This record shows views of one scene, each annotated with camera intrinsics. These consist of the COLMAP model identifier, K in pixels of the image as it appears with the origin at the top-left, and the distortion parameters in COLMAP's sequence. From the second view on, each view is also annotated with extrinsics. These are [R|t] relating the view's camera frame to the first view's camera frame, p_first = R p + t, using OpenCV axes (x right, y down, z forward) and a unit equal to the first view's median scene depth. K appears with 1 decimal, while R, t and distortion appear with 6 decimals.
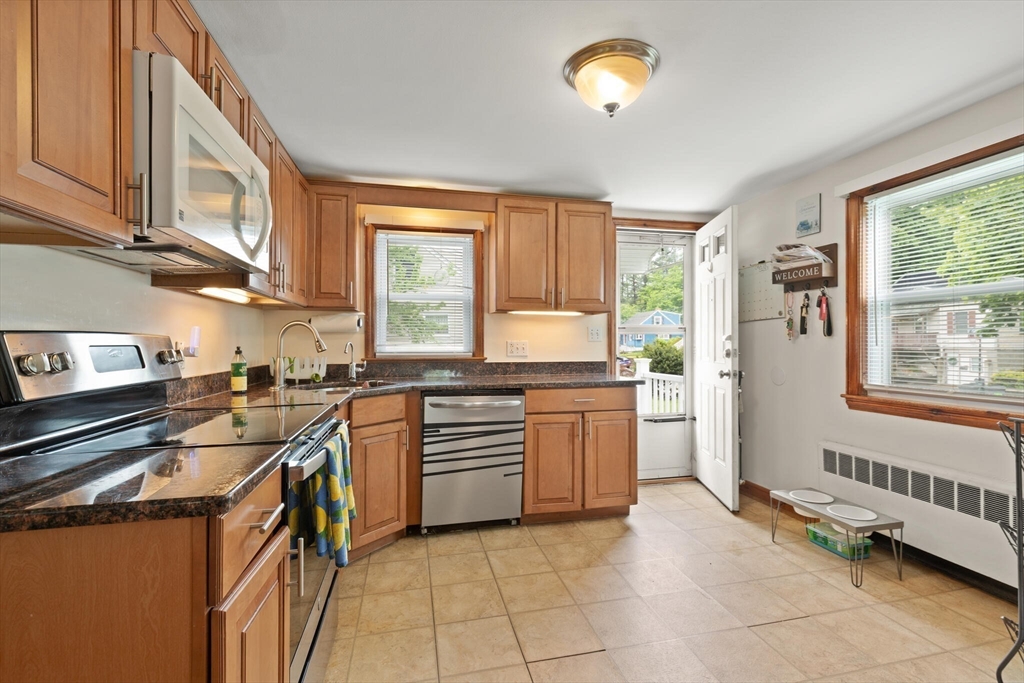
lens RADIAL K [[469.6, 0, 522.3], [0, 469.6, 339.2], [0, 0, 1]] dist [0.002683, 0.000139]
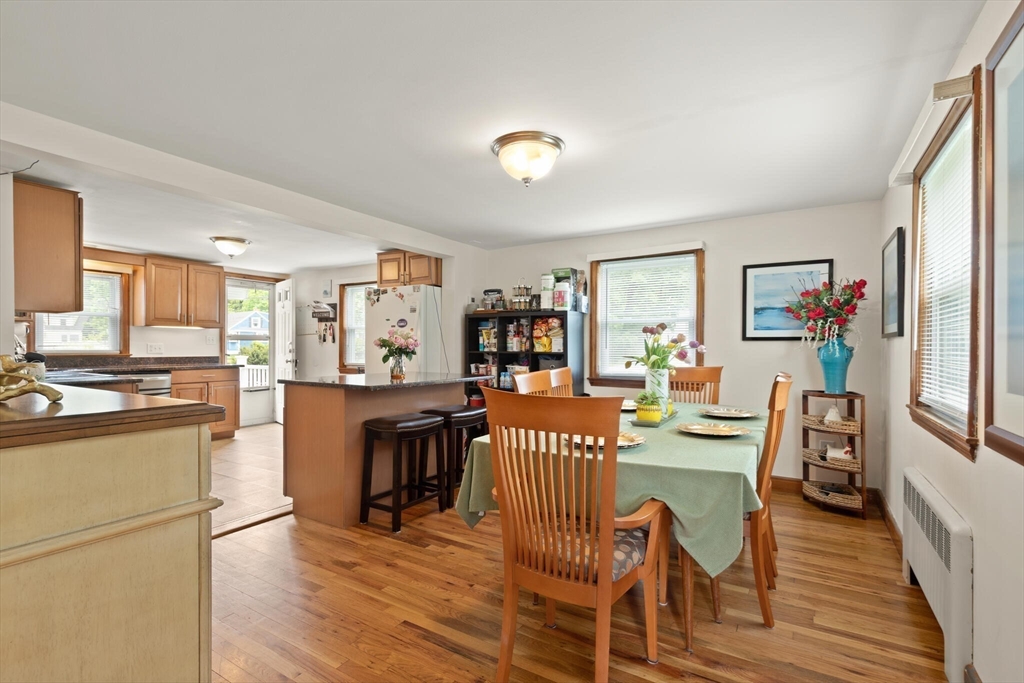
lens RADIAL K [[471.7, 0, 514.7], [0, 471.7, 351.3], [0, 0, 1]] dist [0.002735, 0.000308]
pose [[0.709559, -0.002174, 0.704642, -0.325357], [-0.010577, 0.999850, 0.013735, -0.006377], [-0.704566, -0.017198, 0.709430, -1.184367]]
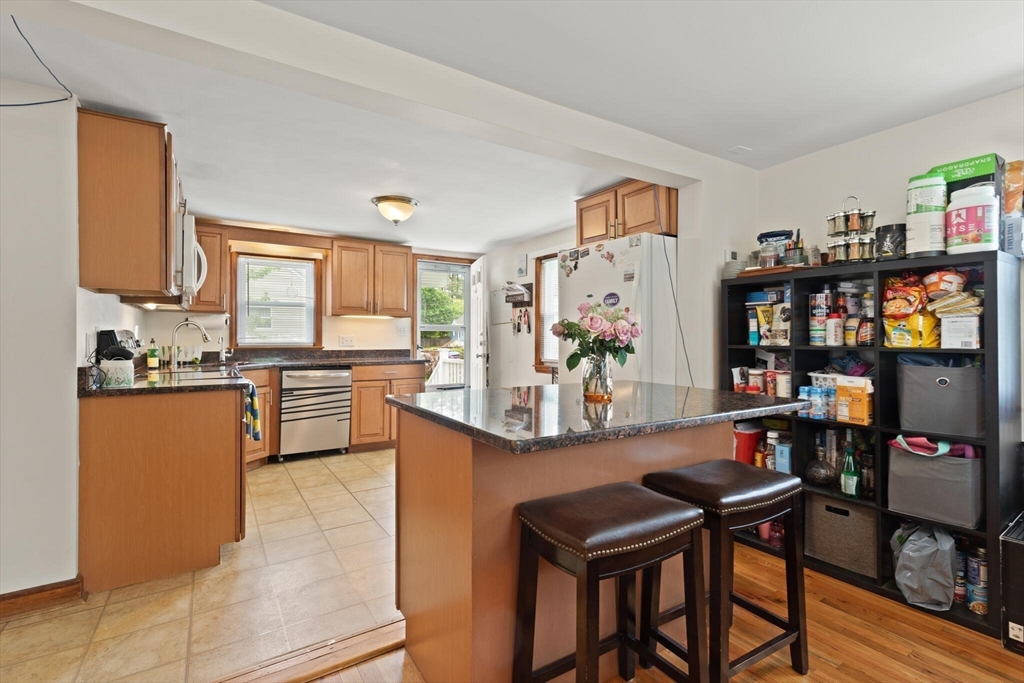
lens RADIAL K [[469.6, 0, 522.3], [0, 469.6, 339.2], [0, 0, 1]] dist [0.002683, 0.000139]
pose [[0.941677, 0.001659, 0.336513, 0.013752], [-0.005157, 0.999942, 0.009501, -0.001103], [-0.336477, -0.010683, 0.941631, -0.660691]]
